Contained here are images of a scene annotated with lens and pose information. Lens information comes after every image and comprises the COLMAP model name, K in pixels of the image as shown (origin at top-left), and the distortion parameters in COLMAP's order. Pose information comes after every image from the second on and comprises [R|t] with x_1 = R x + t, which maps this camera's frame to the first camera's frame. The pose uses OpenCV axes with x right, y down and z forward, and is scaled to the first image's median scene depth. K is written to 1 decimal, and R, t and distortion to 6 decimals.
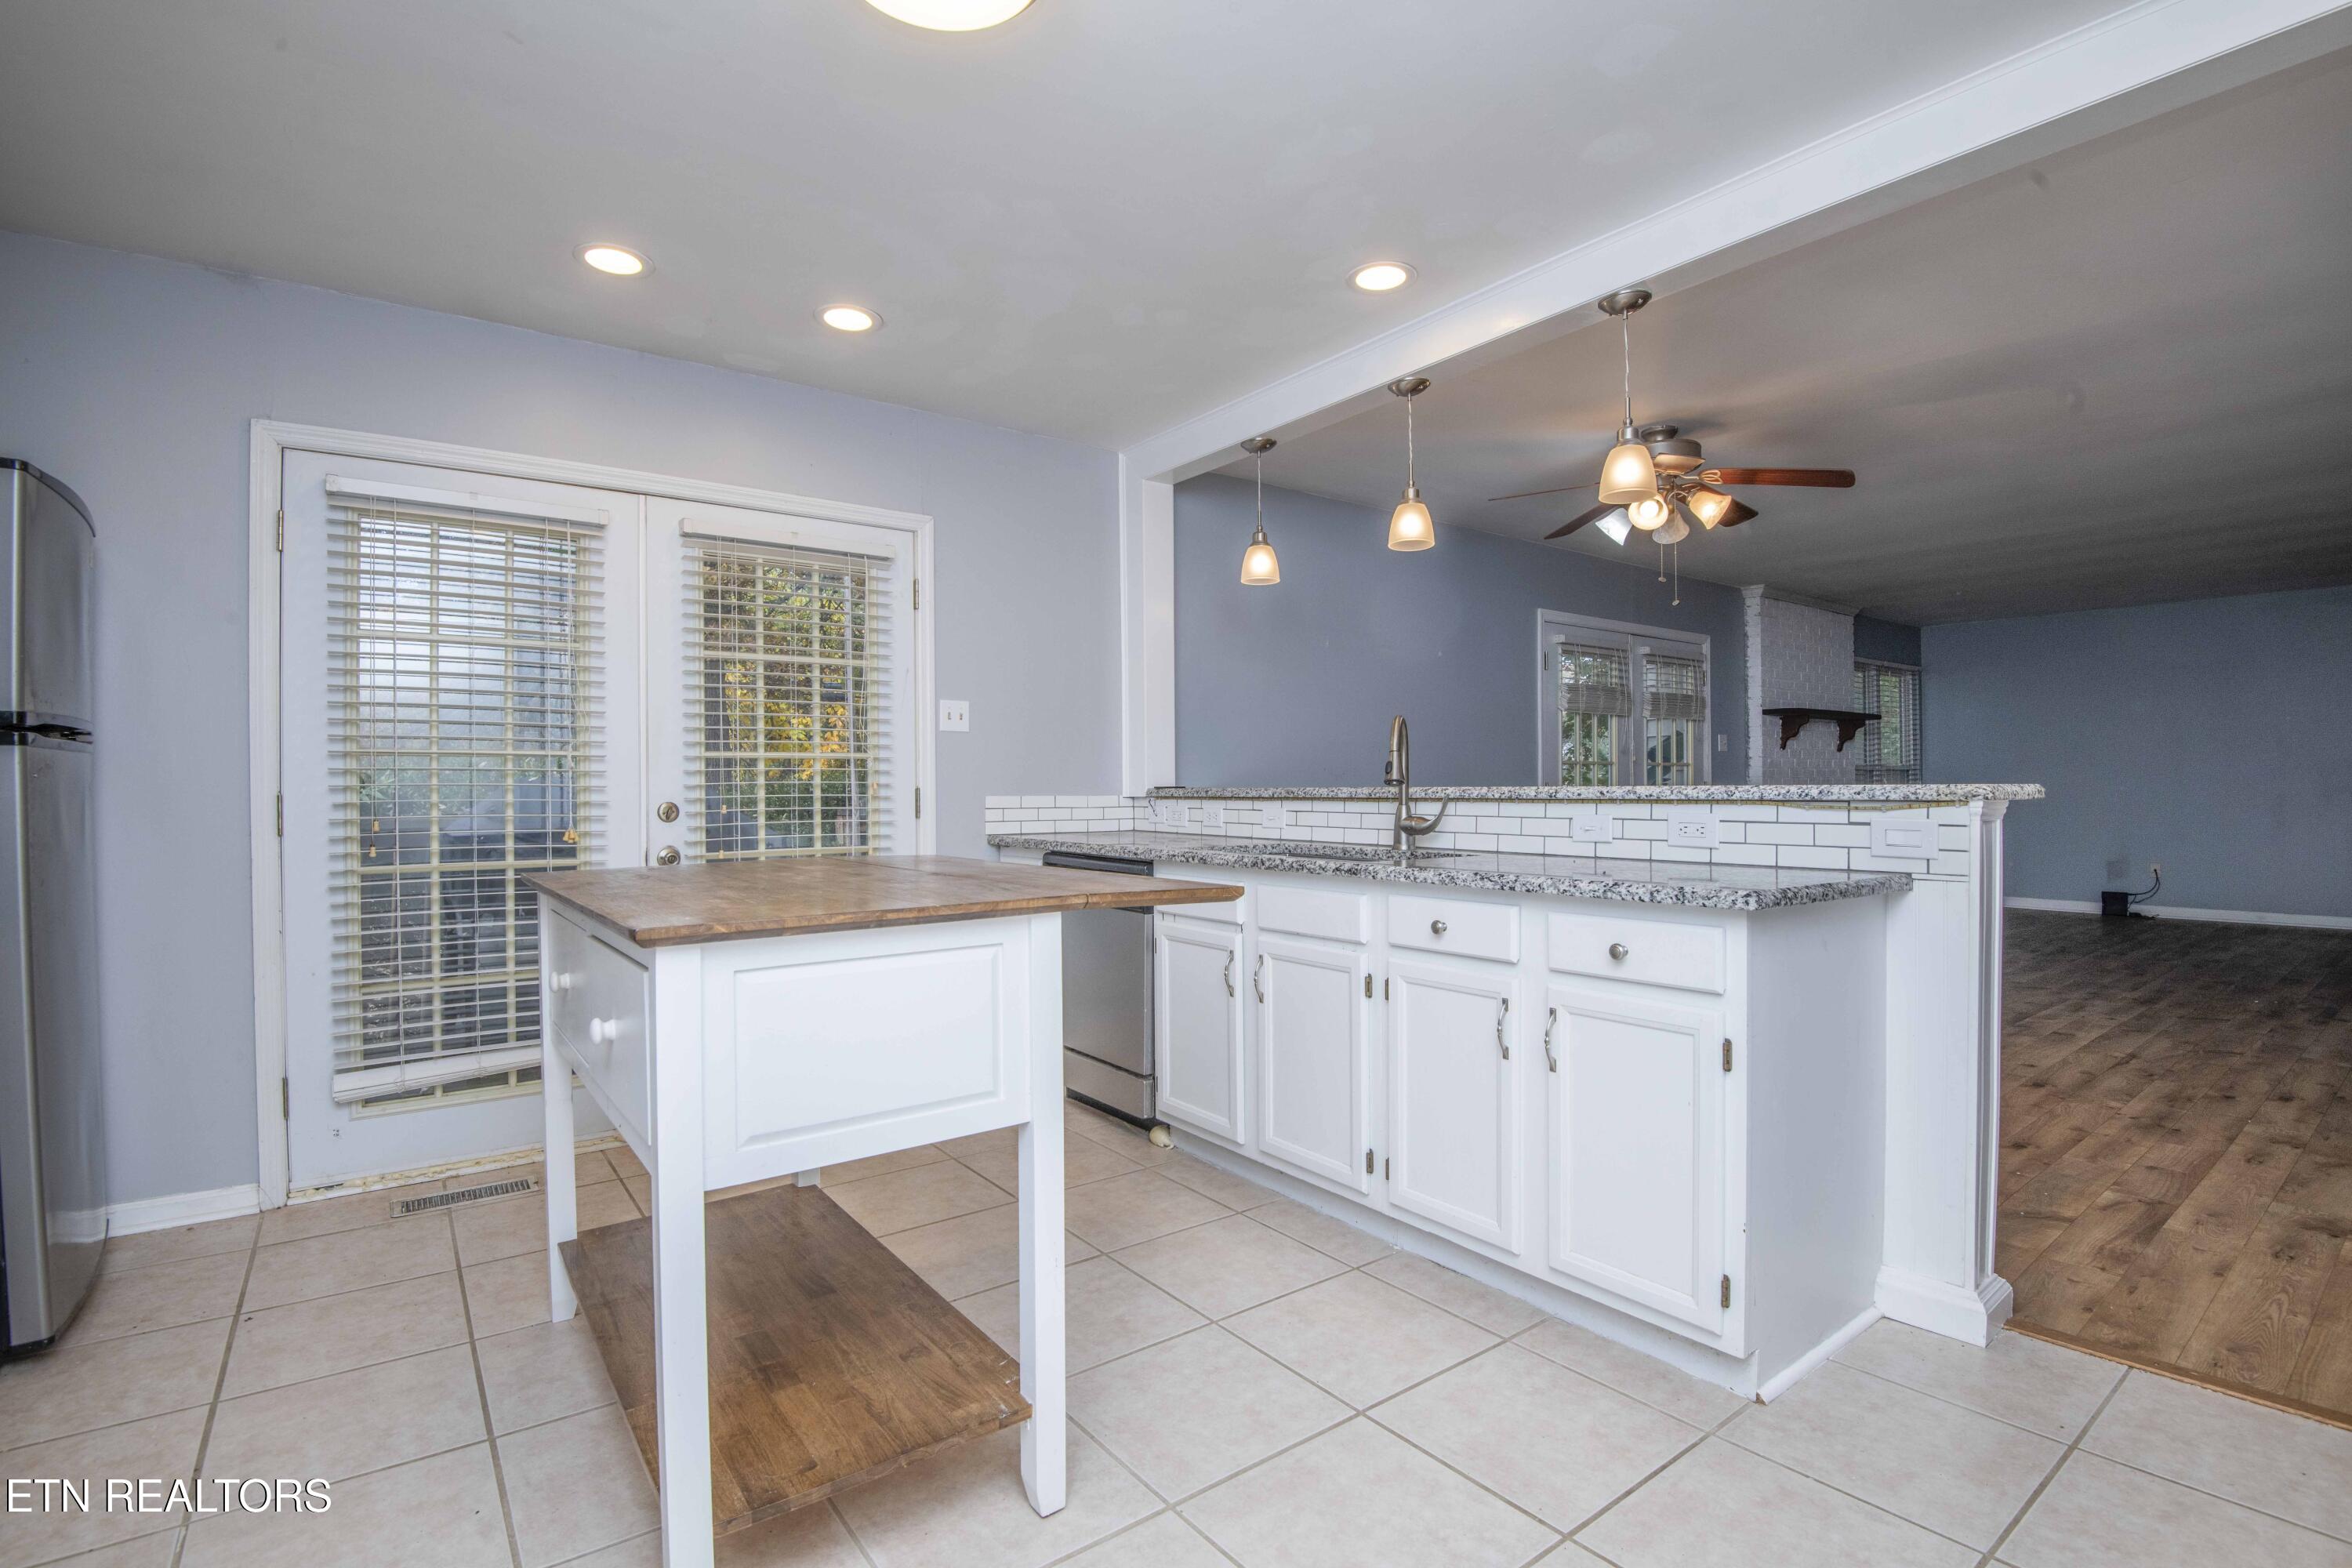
lens RADIAL K [[1070.0, 0, 1181.8], [0, 1070.0, 796.4], [0, 0, 1]] dist [-0.034541, -0.000666]
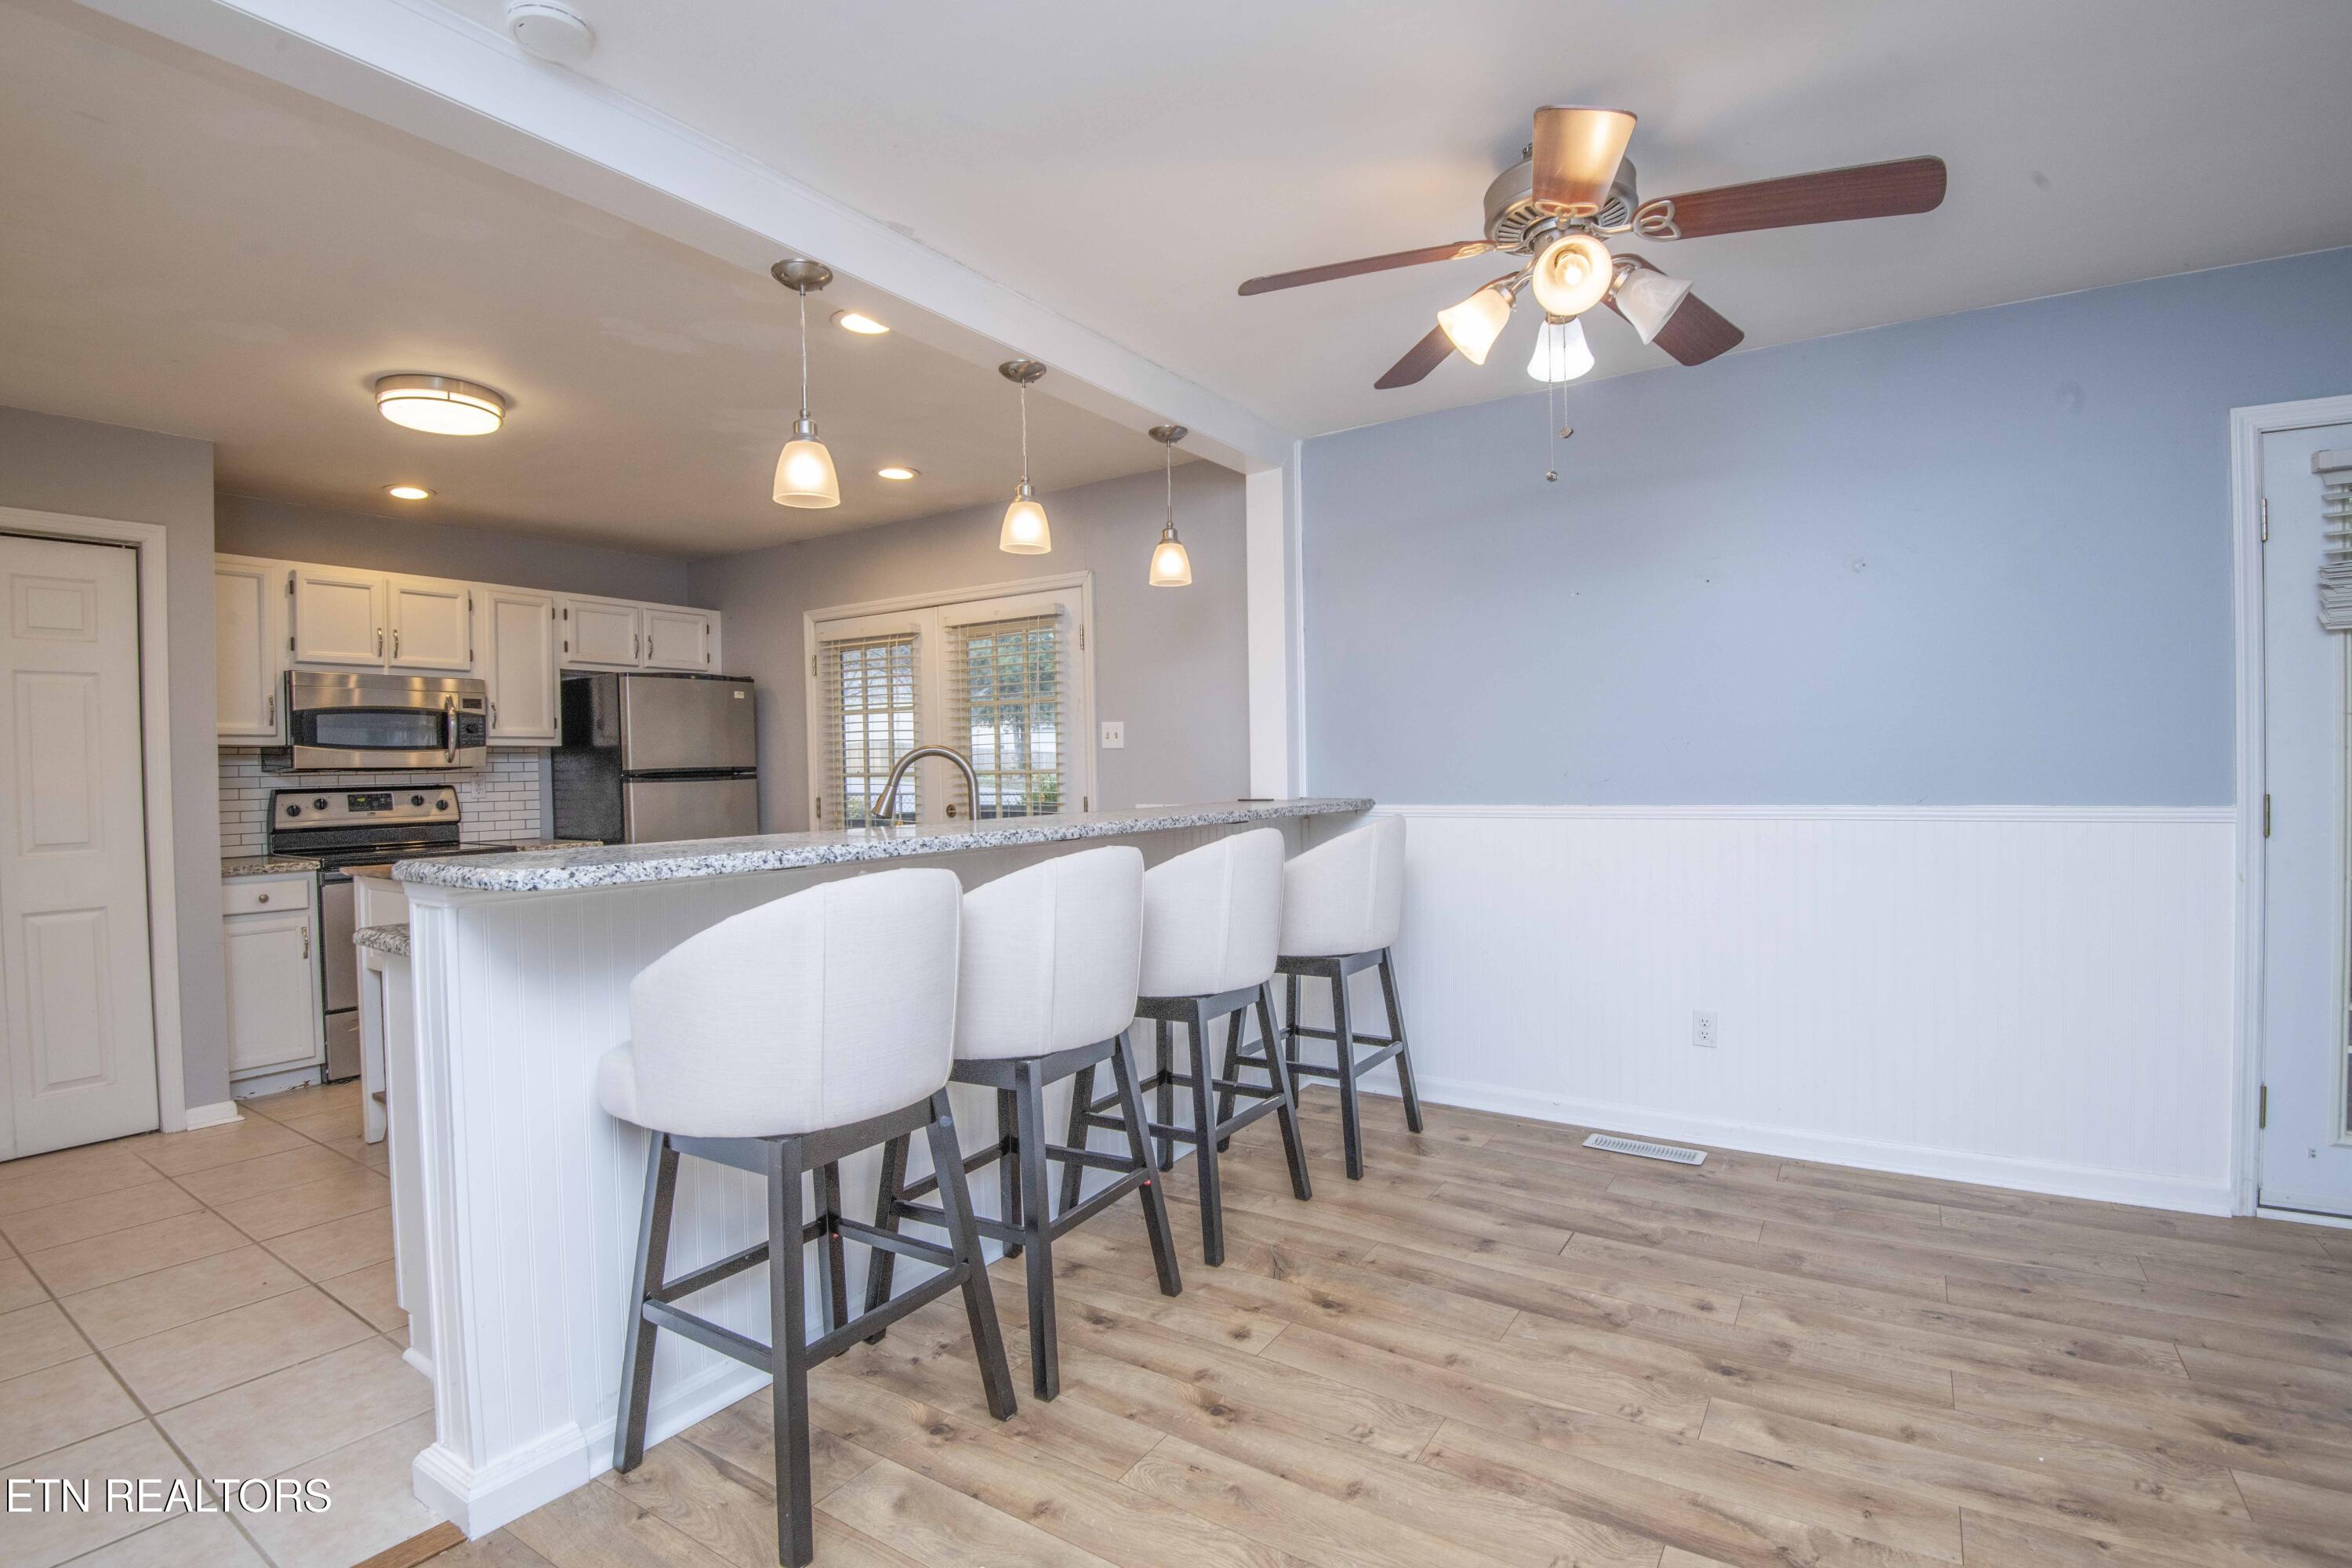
lens RADIAL K [[1091.4, 0, 1183.6], [0, 1091.4, 787.1], [0, 0, 1]] dist [-0.003940, -0.022793]
pose [[0.346691, 0.014448, -0.937868, 1.148264], [0.004890, 0.999840, 0.017210, -0.047602], [0.937967, -0.010553, 0.346565, 0.804687]]
